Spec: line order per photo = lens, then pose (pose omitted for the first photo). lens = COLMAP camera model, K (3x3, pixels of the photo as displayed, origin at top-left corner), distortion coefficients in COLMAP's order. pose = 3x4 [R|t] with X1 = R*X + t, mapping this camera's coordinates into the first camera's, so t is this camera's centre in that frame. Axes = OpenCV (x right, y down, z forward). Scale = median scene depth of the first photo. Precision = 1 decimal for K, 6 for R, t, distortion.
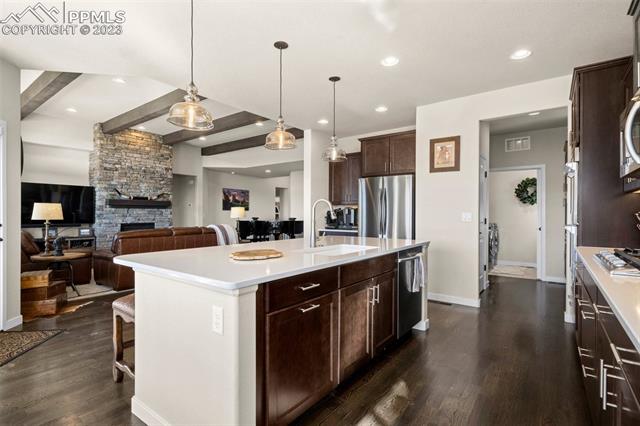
lens RADIAL K [[311.9, 0, 319.4], [0, 311.9, 216.1], [0, 0, 1]] dist [-0.003937, -0.000363]
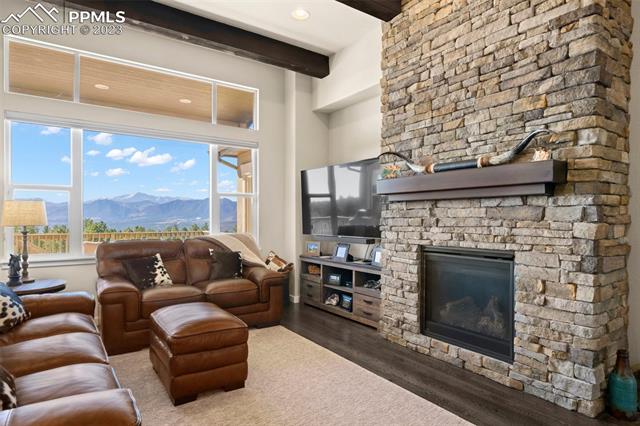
lens RADIAL K [[364.7, 0, 316.8], [0, 364.7, 217.8], [0, 0, 1]] dist [0.001676, 0.000792]
pose [[-0.321931, -0.003867, -0.946755, -0.197913], [-0.009798, 0.999952, -0.000753, -0.005723], [0.946713, 0.009033, -0.321953, 1.005659]]
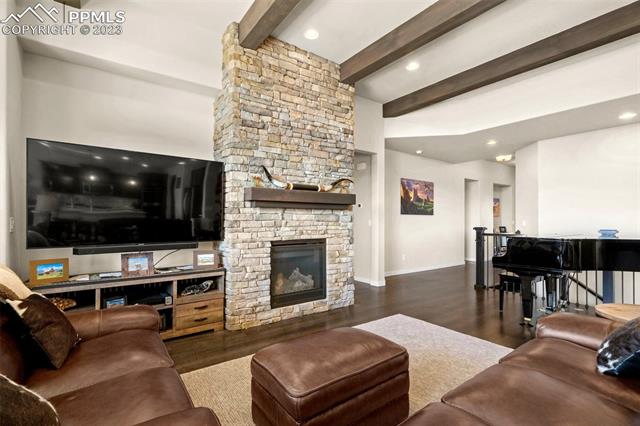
lens RADIAL K [[299.3, 0, 316.1], [0, 299.3, 216.7], [0, 0, 1]] dist [-0.000002, -0.000467]
pose [[0.953993, -0.005371, -0.299779, -0.429617], [-0.000511, 0.999809, -0.019539, -0.004133], [0.299827, 0.018794, 0.953808, 0.578710]]
